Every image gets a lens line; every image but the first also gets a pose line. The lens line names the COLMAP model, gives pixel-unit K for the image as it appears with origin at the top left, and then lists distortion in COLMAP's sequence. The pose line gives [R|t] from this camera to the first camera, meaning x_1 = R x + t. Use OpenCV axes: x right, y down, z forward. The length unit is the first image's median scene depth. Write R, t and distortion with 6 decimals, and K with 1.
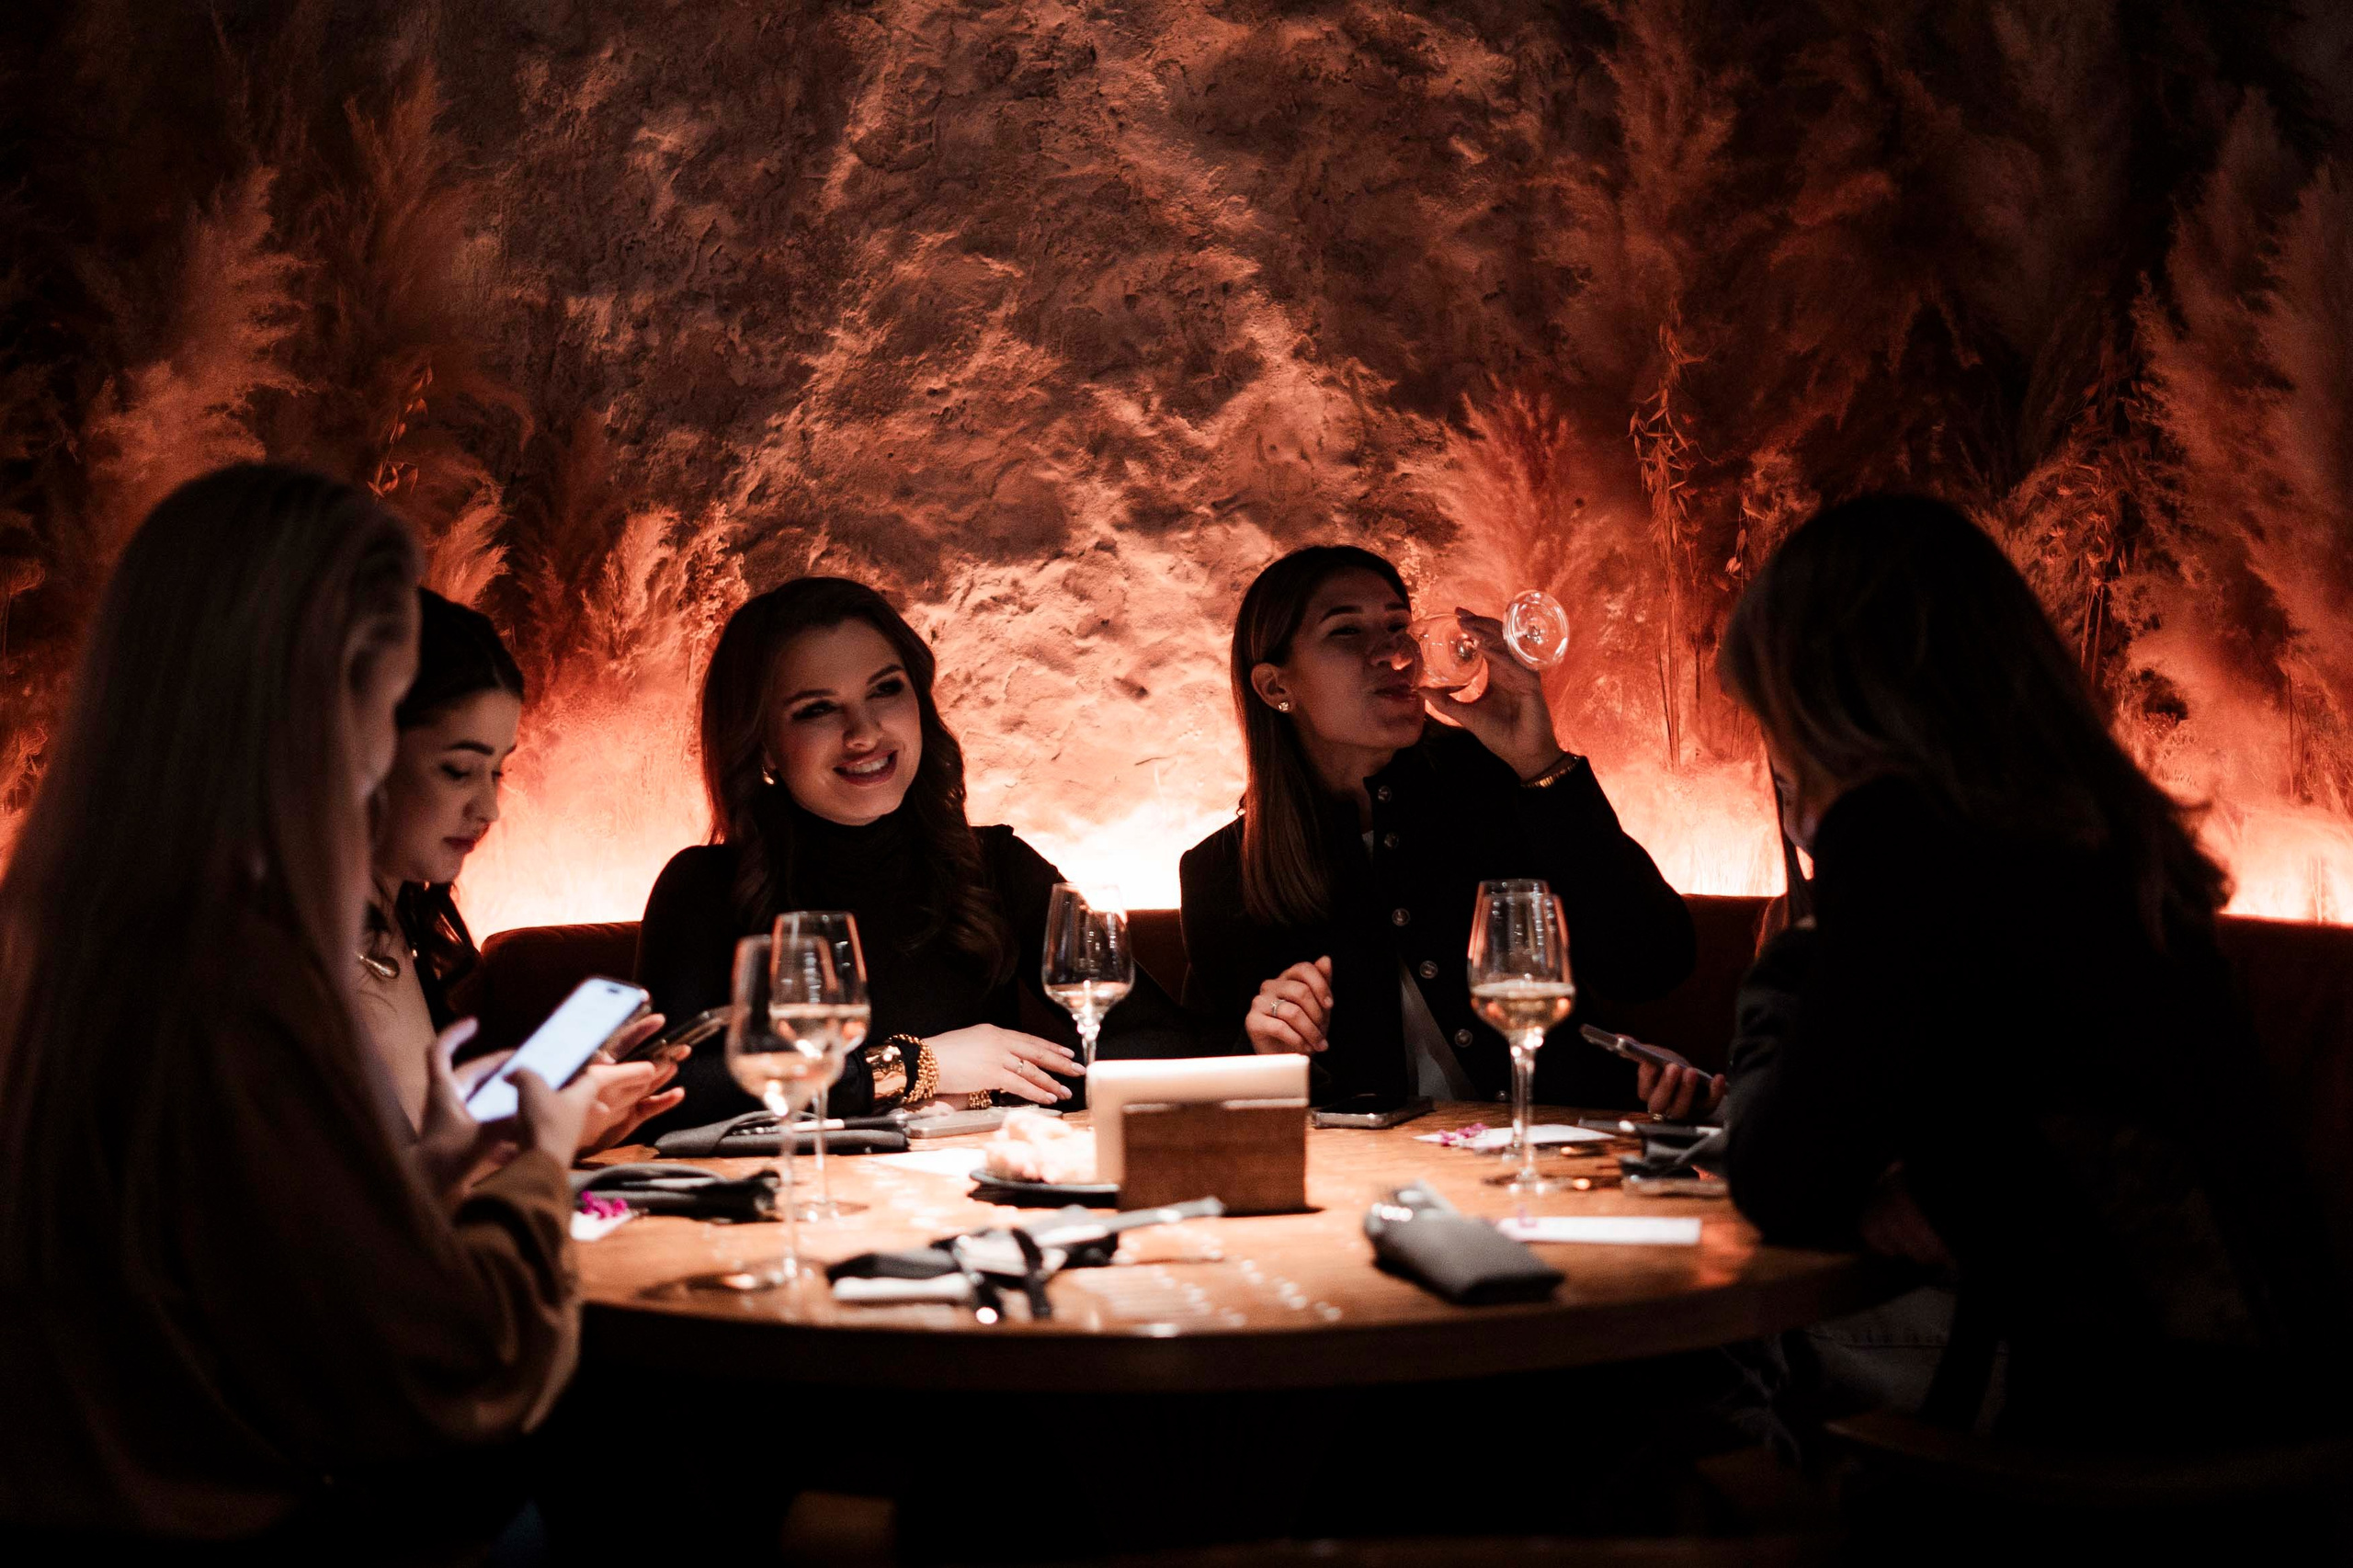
lens RADIAL K [[3528.1, 0, 1168.3], [0, 3528.1, 786.0], [0, 0, 1]] dist [-0.004185, 0.000000]
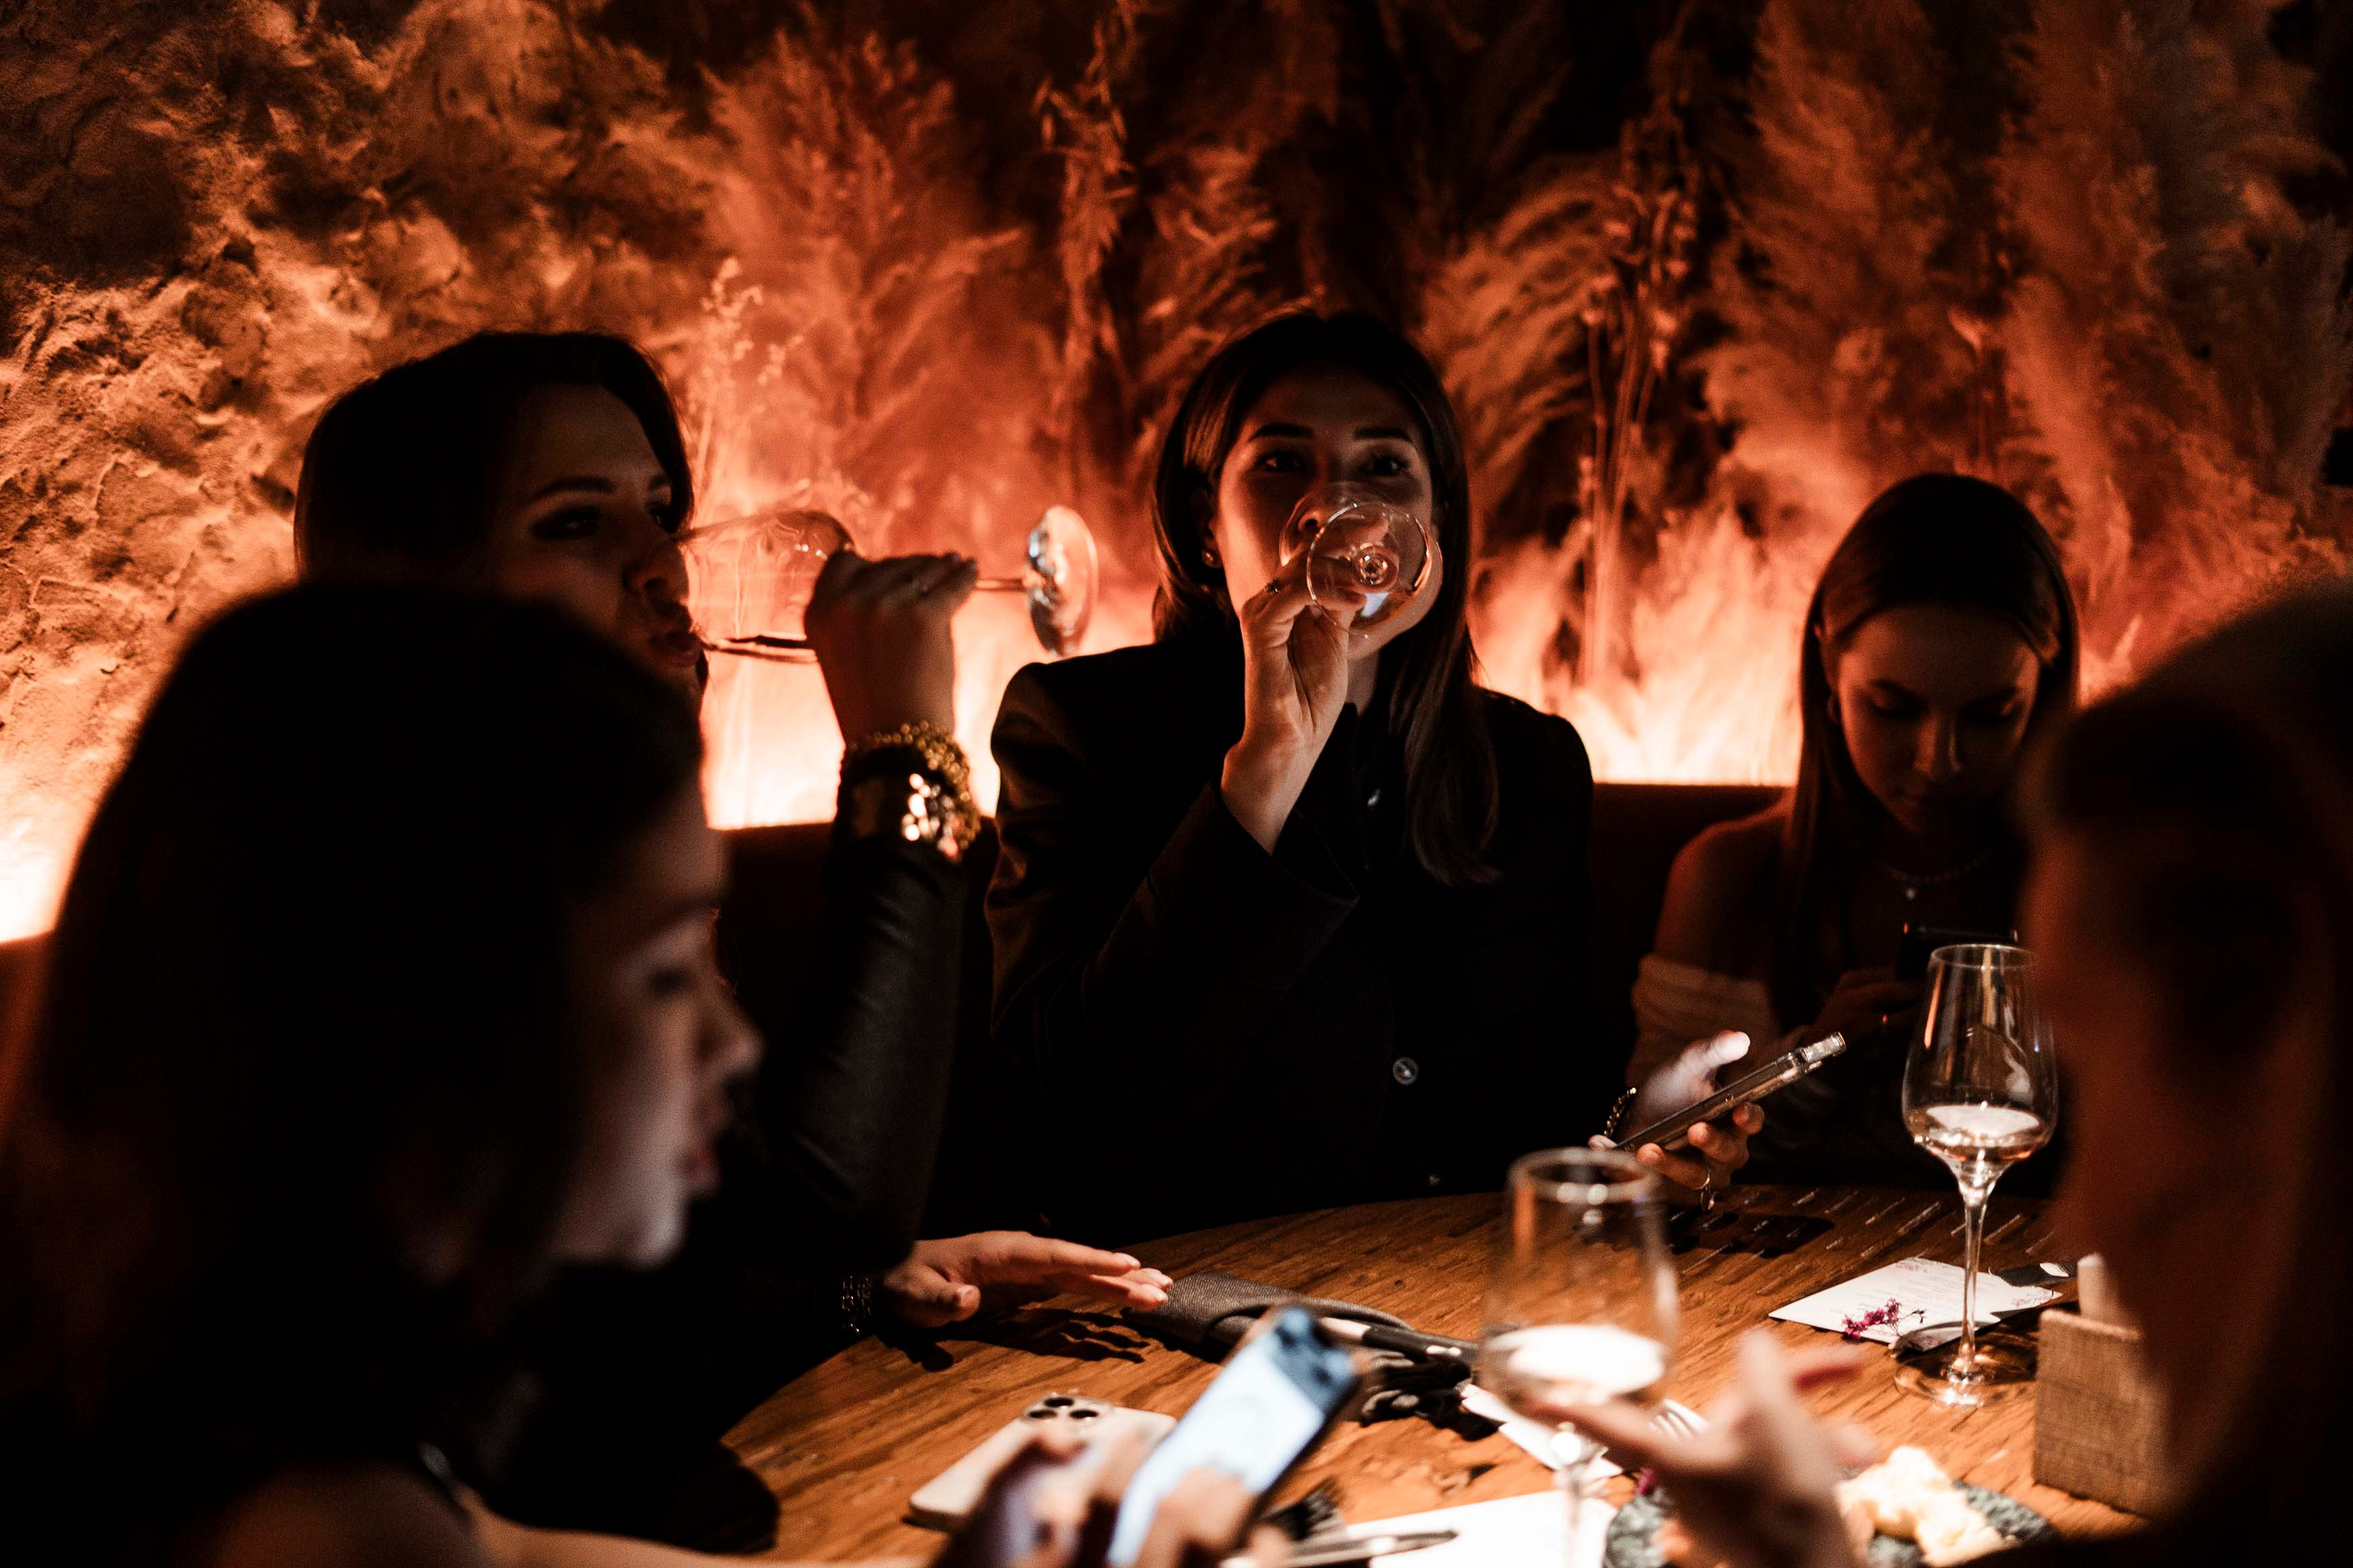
lens RADIAL K [[3528.1, 0, 1165.0], [0, 3528.1, 774.0], [0, 0, 1]] dist [-0.004185, 0.000000]
pose [[0.705081, -0.090082, 0.703382, -0.330657], [-0.001972, 0.991646, 0.128976, -0.058067], [-0.709124, -0.092325, 0.699013, 0.472467]]
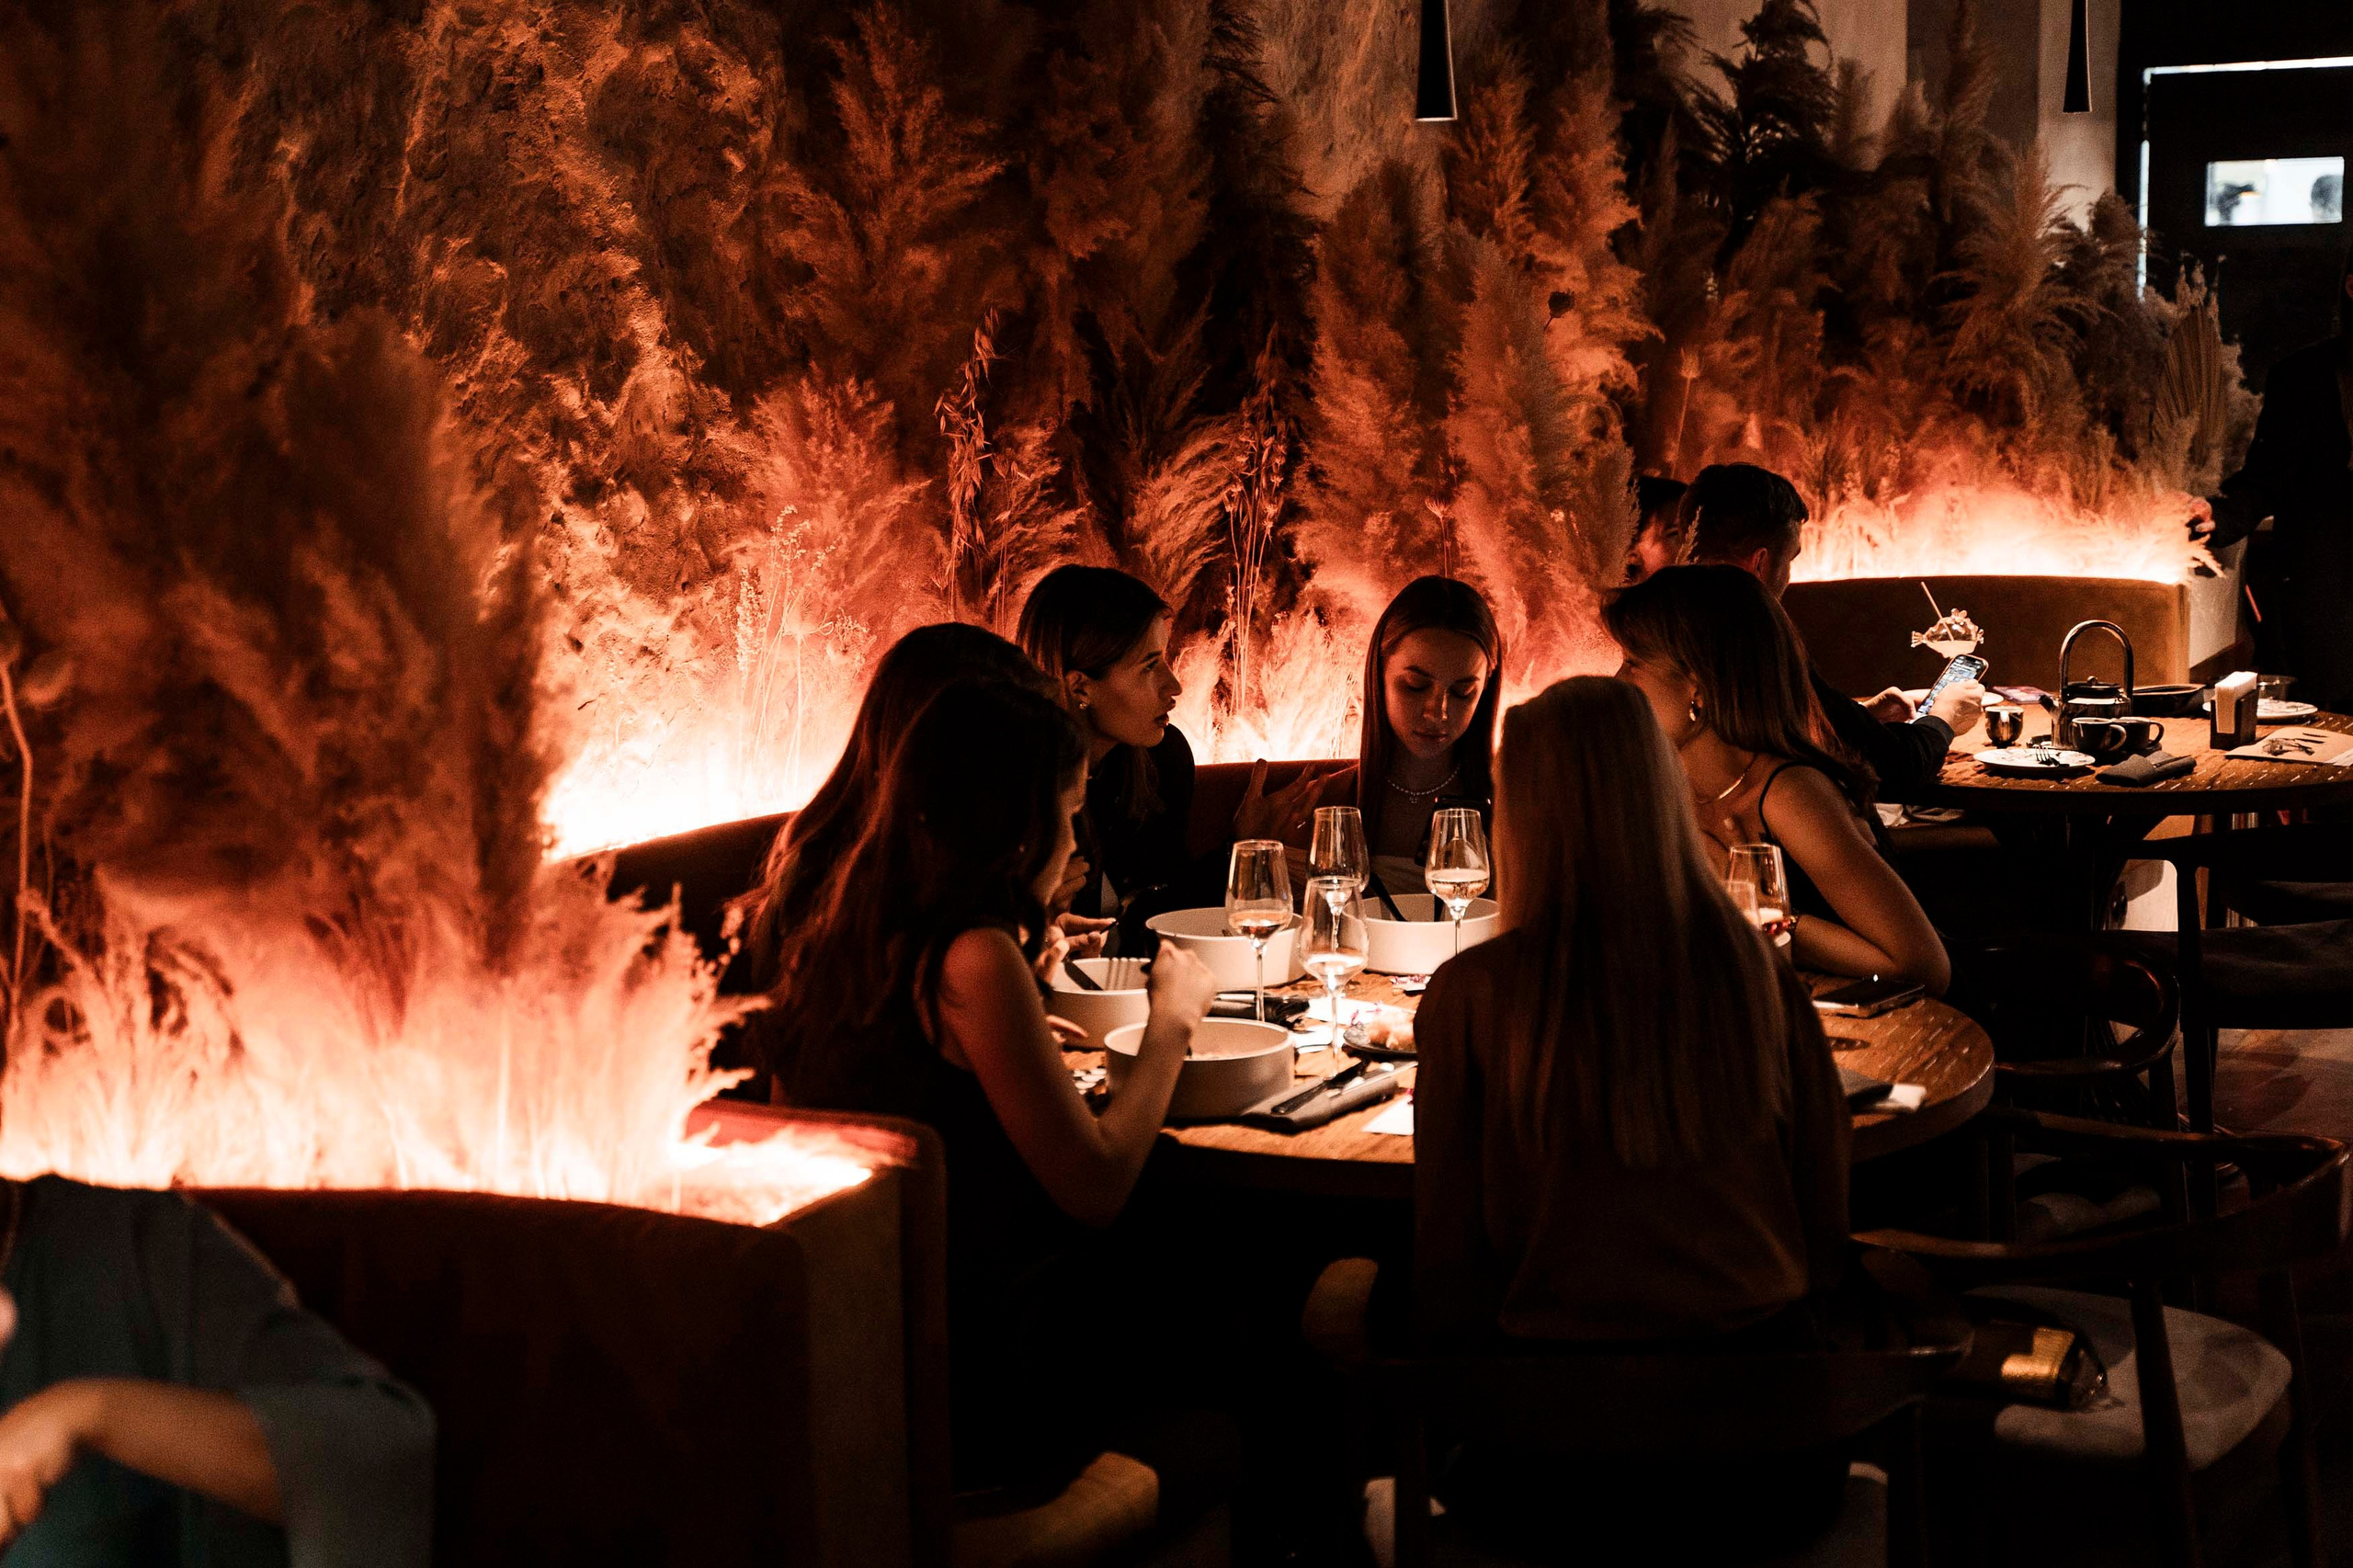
lens RADIAL K [[4140.7, 0, 1177.7], [0, 4140.7, 783.0], [0, 0, 1]] dist [0.316657, 0.000000]
pose [[0.567976, -0.112188, 0.815363, -0.999377], [0.030891, 0.992874, 0.115093, -0.131361], [-0.822465, -0.040182, 0.567395, 0.081342]]
